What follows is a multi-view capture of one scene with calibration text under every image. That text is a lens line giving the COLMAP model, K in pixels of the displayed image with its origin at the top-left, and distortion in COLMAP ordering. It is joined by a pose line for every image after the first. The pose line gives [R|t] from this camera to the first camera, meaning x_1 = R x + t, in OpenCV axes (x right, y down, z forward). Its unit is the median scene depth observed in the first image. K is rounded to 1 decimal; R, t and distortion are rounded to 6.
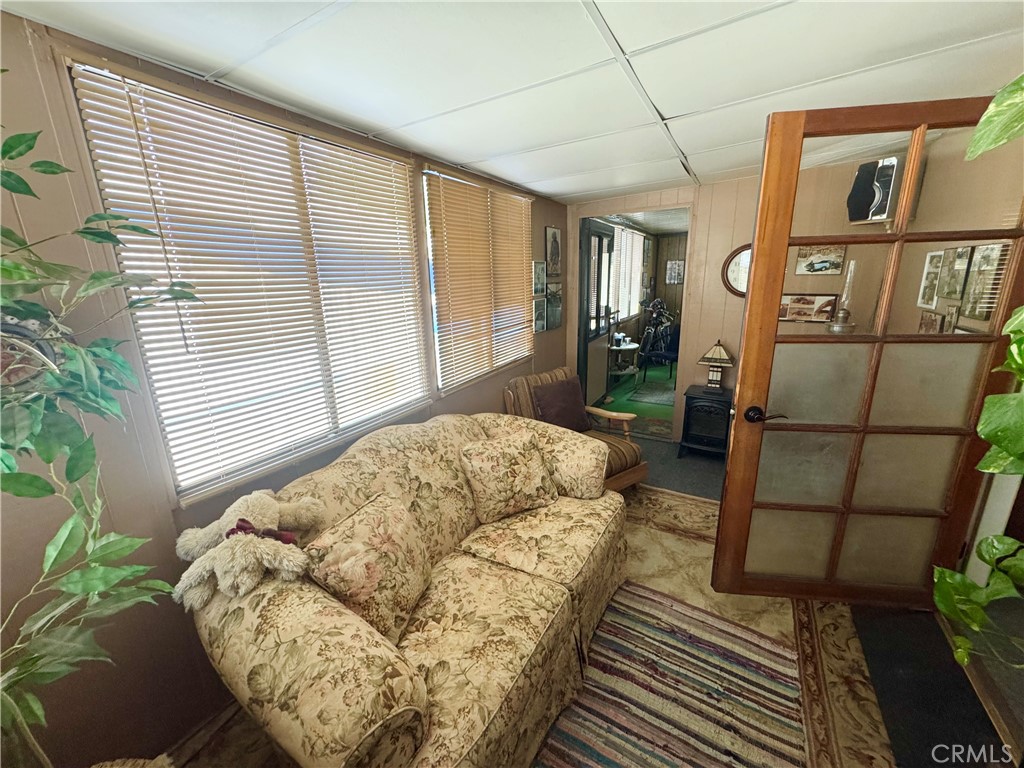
lens RADIAL K [[412.9, 0, 506.6], [0, 412.9, 385.7], [0, 0, 1]] dist [-0.001434, 0.000046]
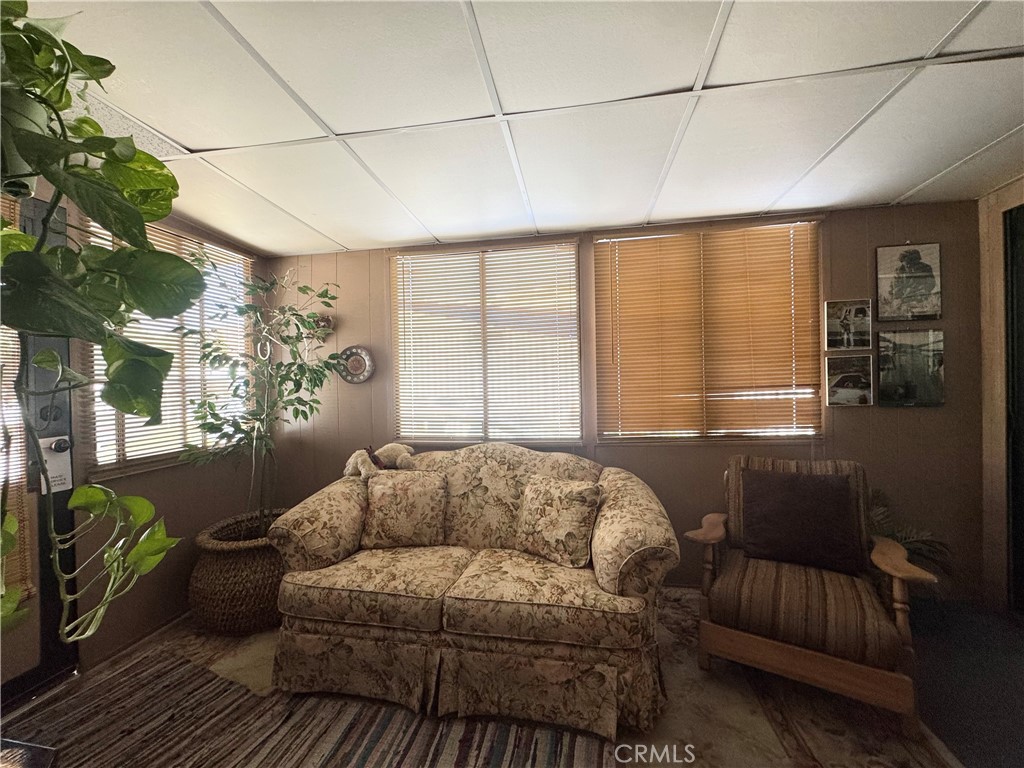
lens RADIAL K [[412.9, 0, 509.5], [0, 412.9, 381.2], [0, 0, 1]] dist [-0.001434, 0.000046]
pose [[0.335329, 0.024301, -0.941788, 1.027247], [-0.229766, 0.971591, -0.056740, -0.019509], [0.913653, 0.235417, 0.331386, 0.596279]]
